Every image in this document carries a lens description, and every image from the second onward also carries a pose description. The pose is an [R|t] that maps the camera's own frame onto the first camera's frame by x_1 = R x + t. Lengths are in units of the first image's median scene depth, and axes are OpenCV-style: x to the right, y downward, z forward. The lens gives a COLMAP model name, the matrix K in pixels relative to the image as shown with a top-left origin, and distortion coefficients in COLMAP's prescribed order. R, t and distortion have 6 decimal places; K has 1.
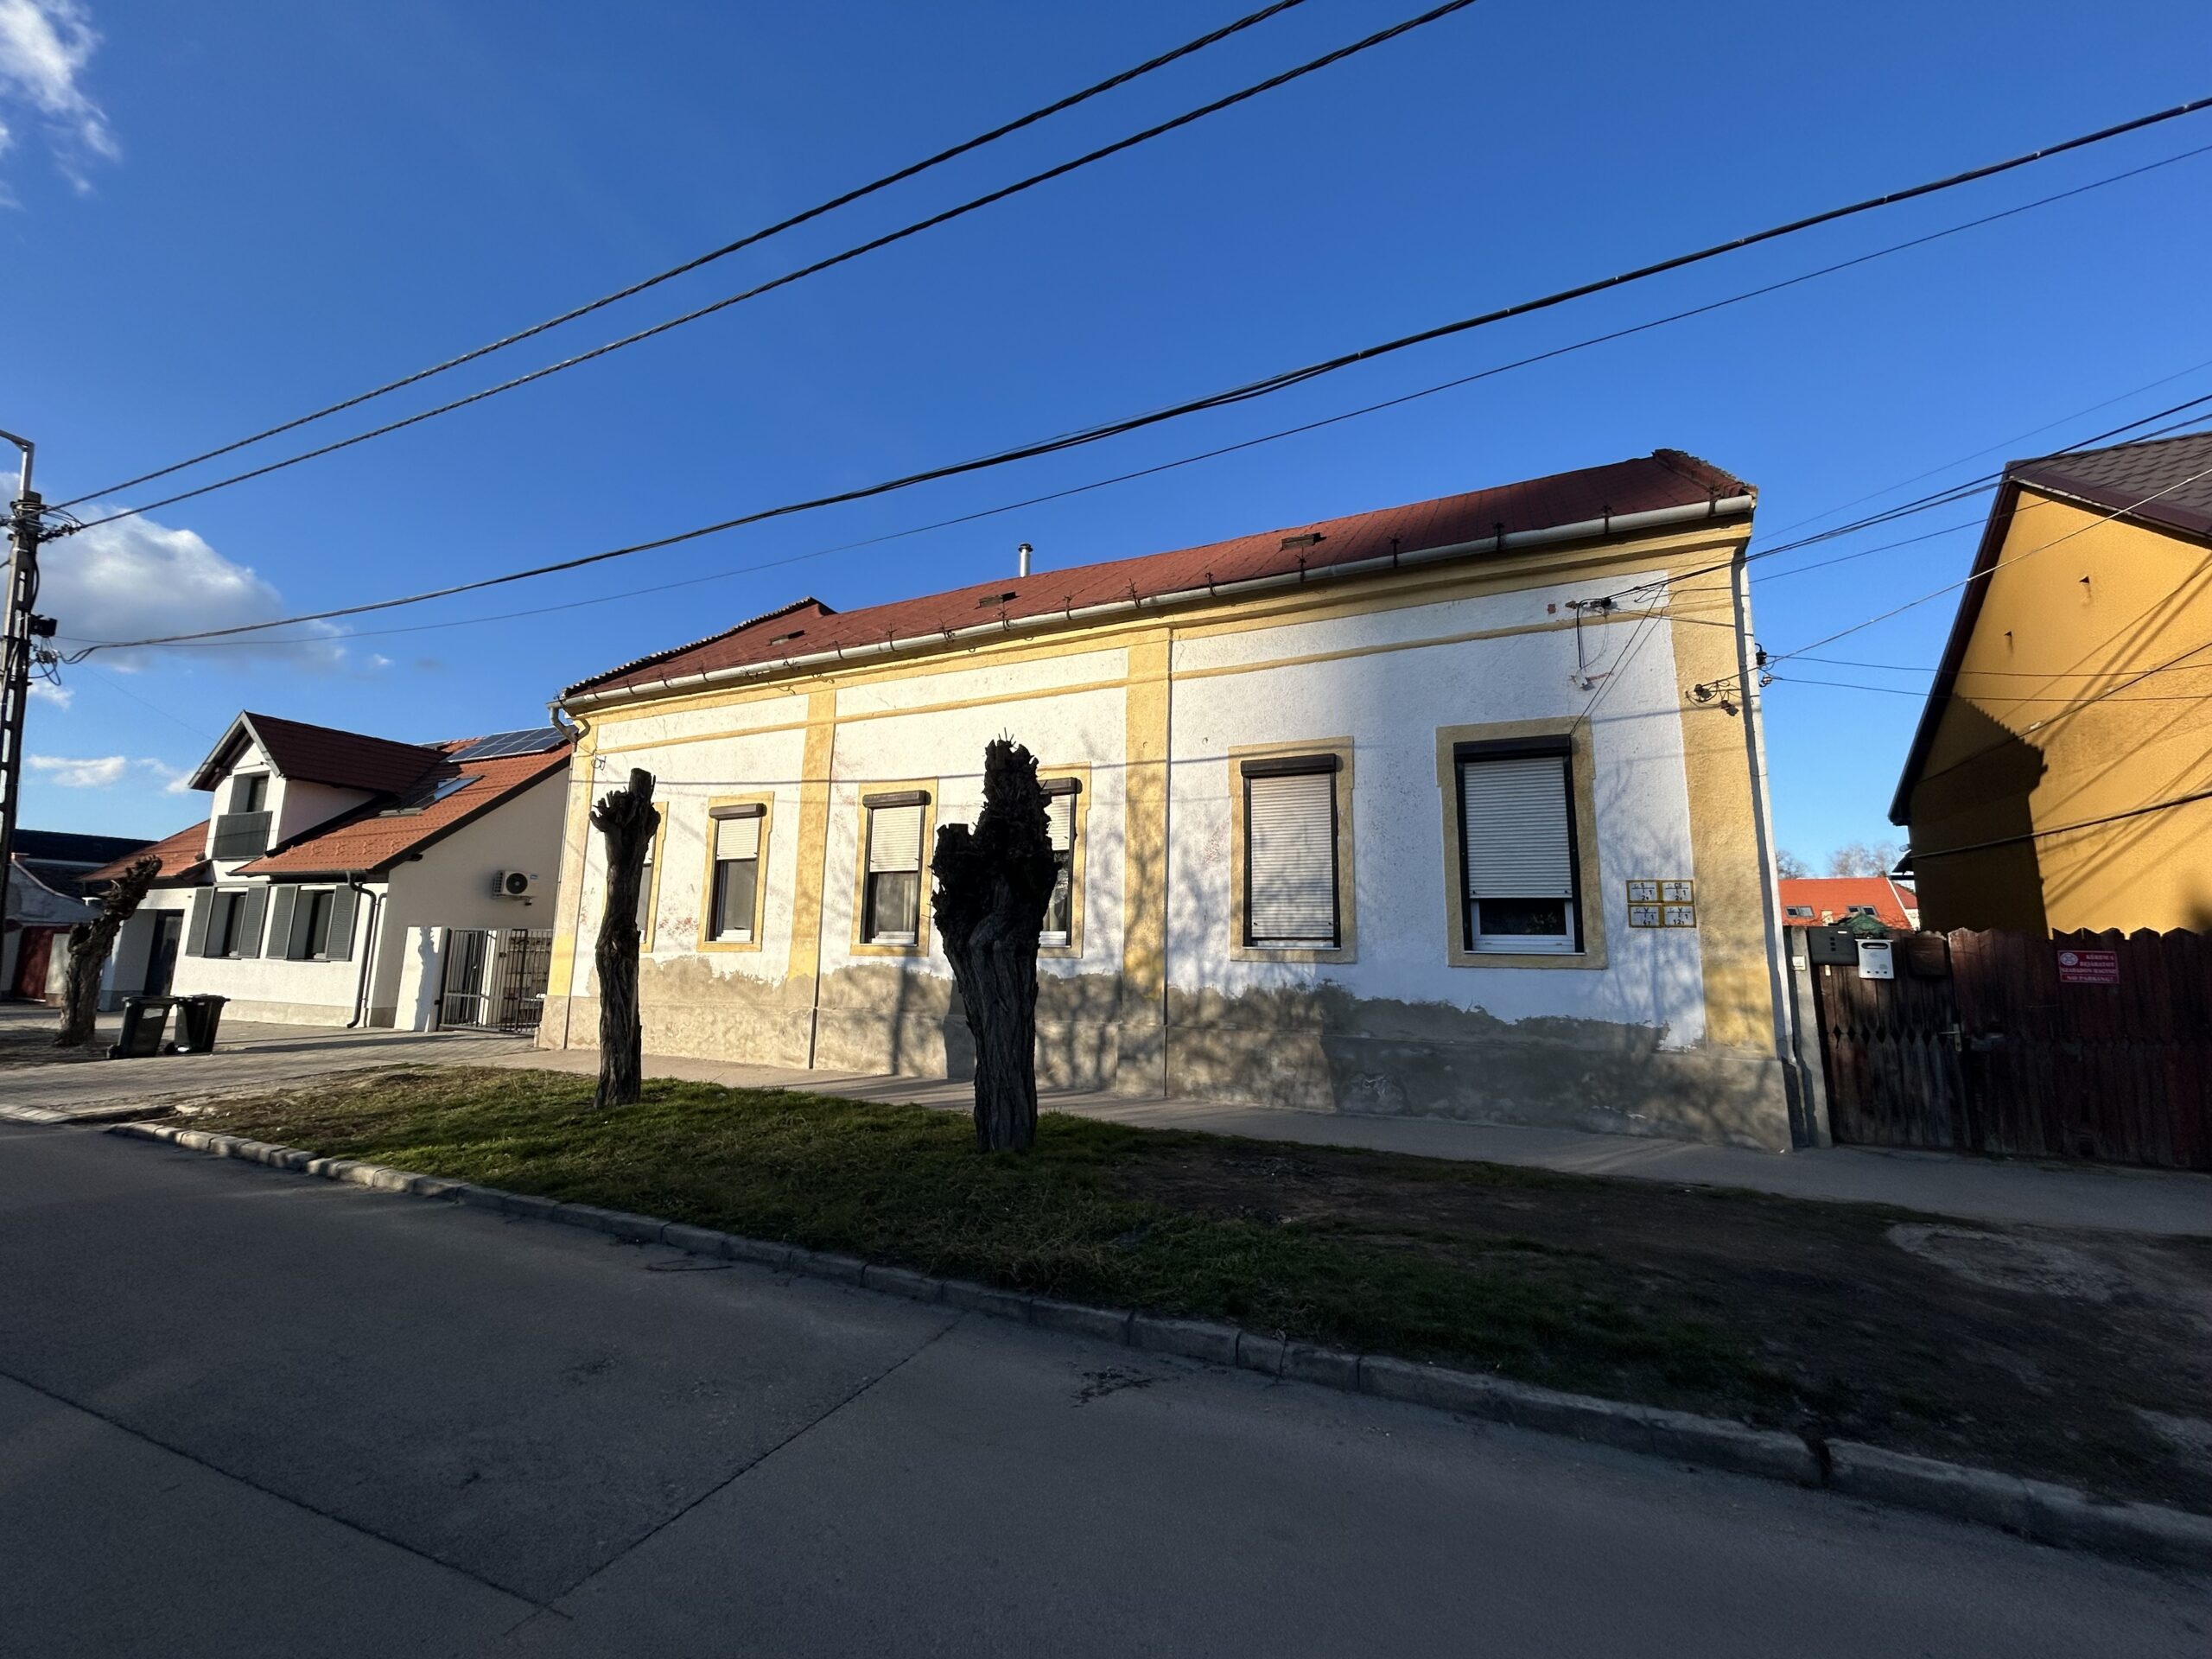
lens RADIAL K [[886.6, 0, 1107.3], [0, 886.6, 811.1], [0, 0, 1]] dist [-0.000605, -0.001390]
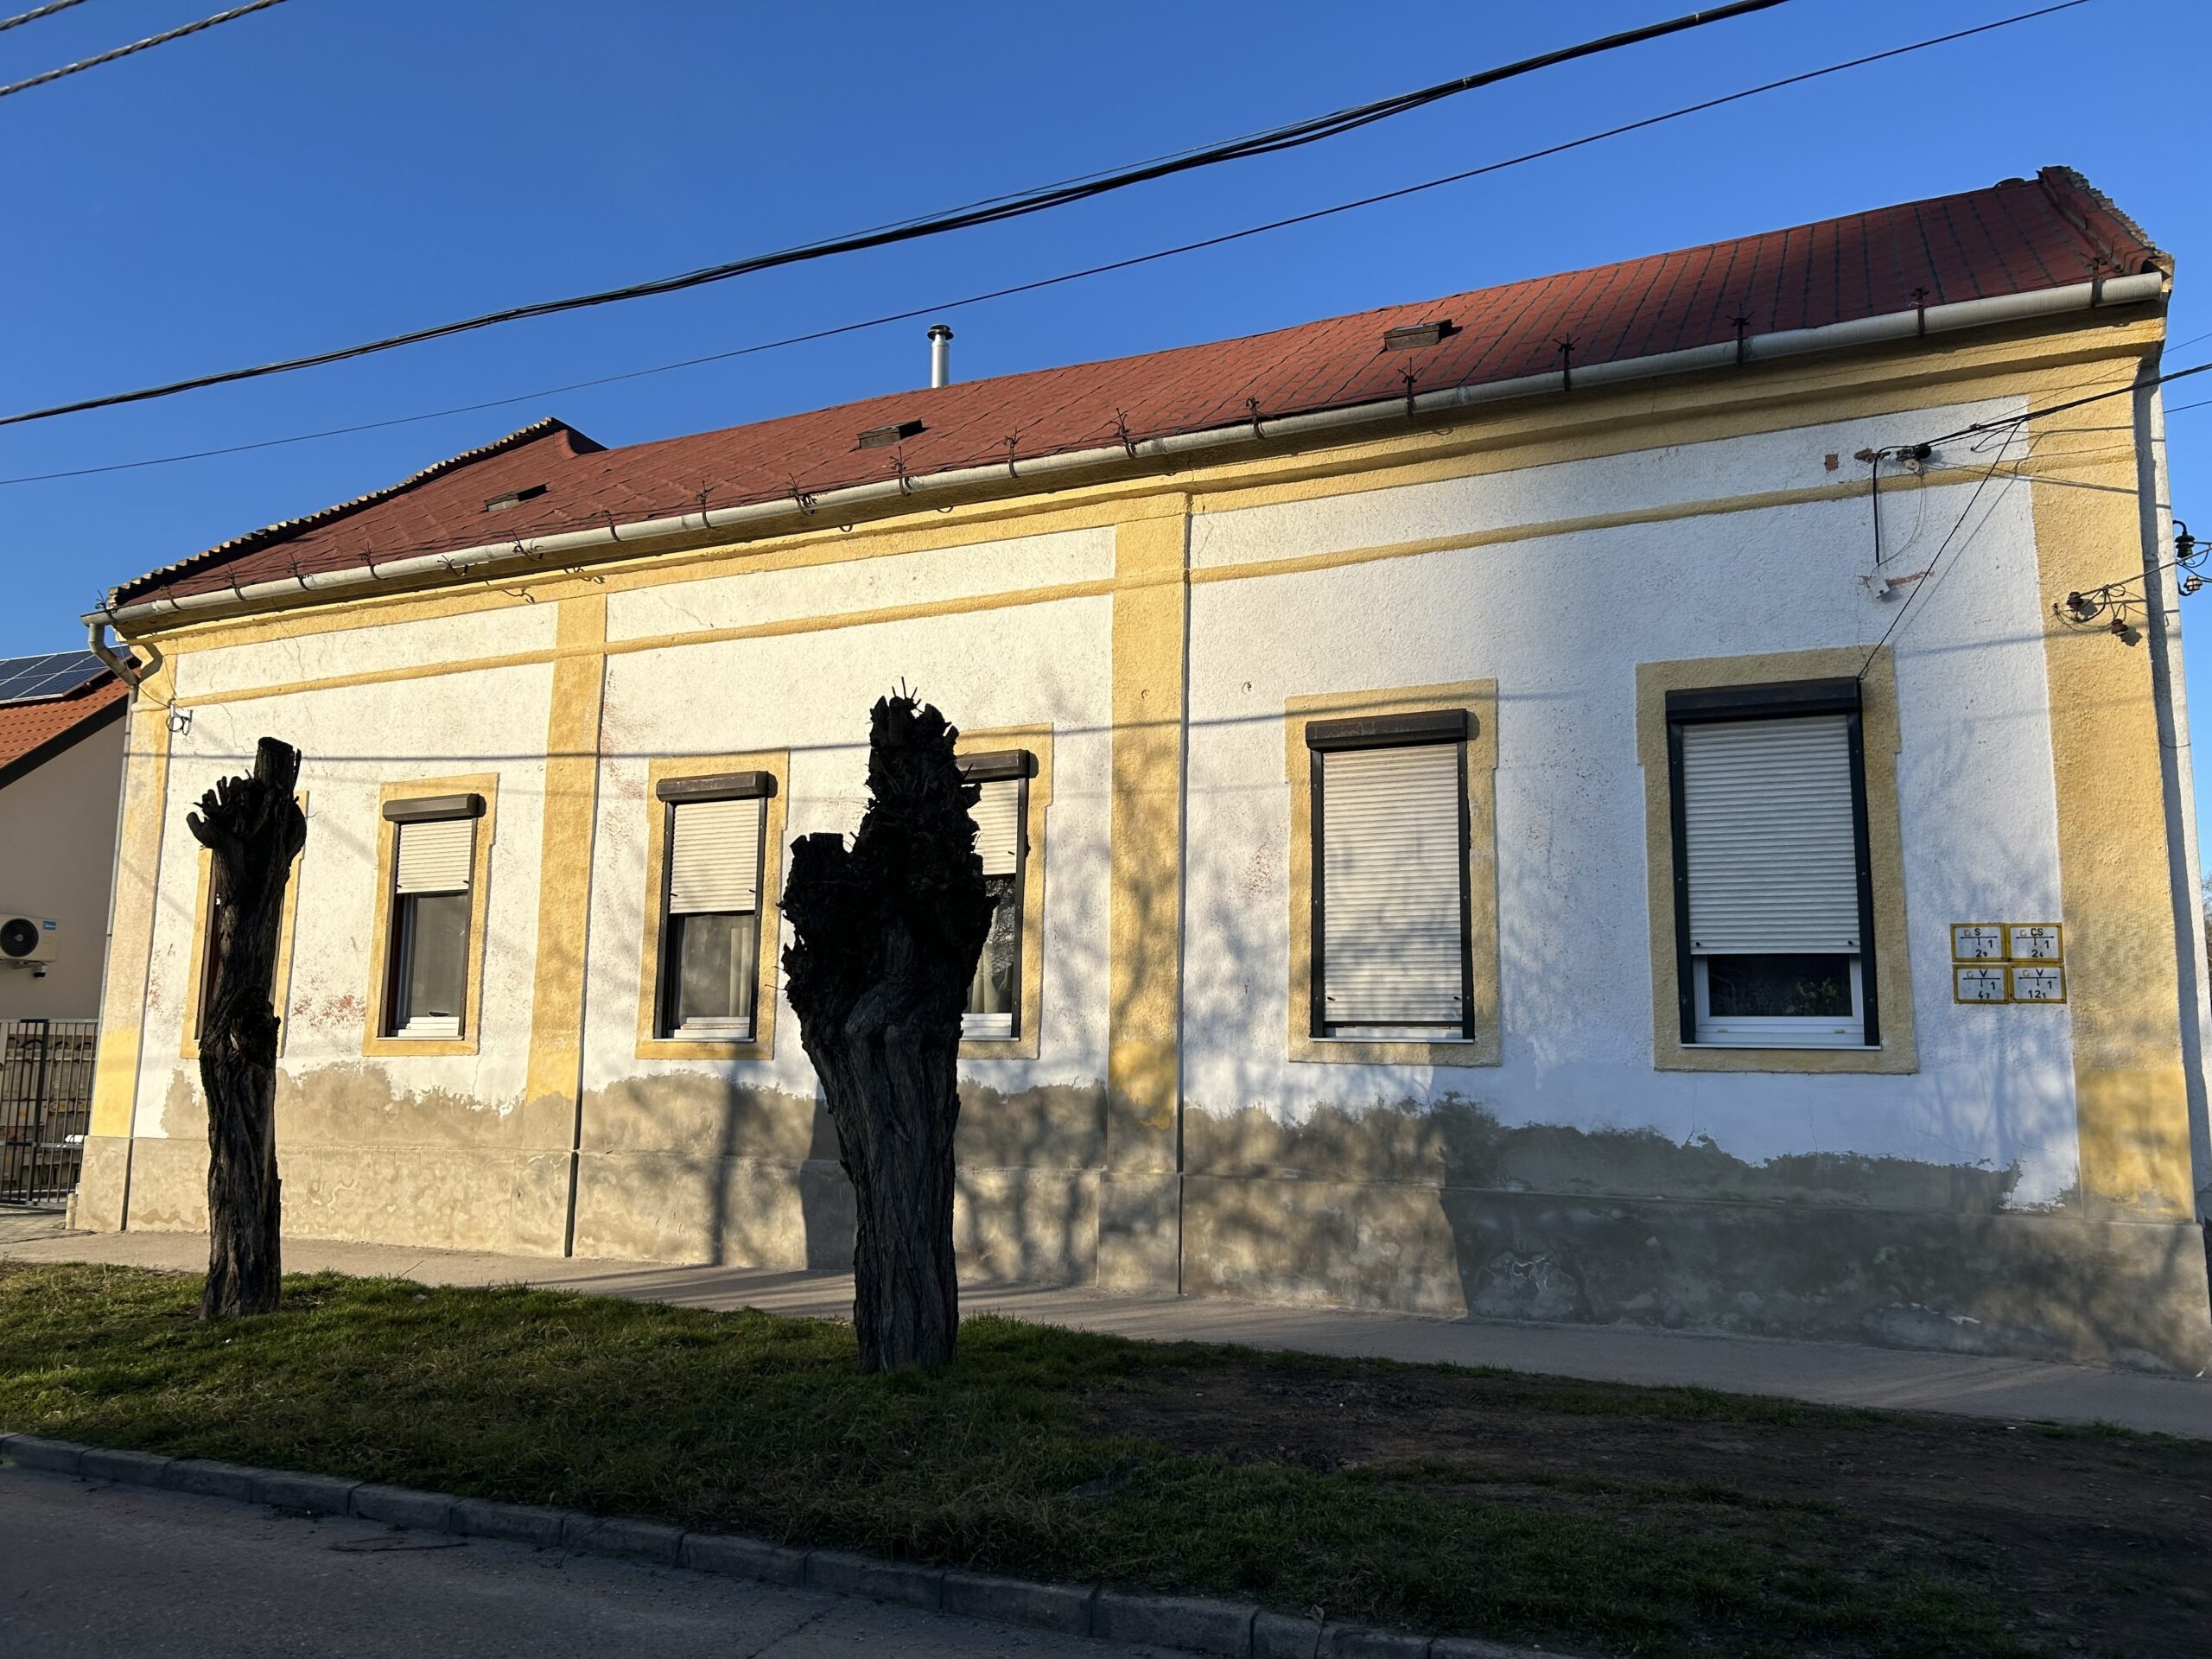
lens RADIAL K [[1653.8, 0, 1107.5], [0, 1653.8, 820.3], [0, 0, 1]] dist [0.053987, -0.045620]
pose [[0.999985, -0.004079, 0.003704, 0.016070], [0.004025, 0.999887, 0.014457, -0.008765], [-0.003763, -0.014441, 0.999889, -0.106386]]
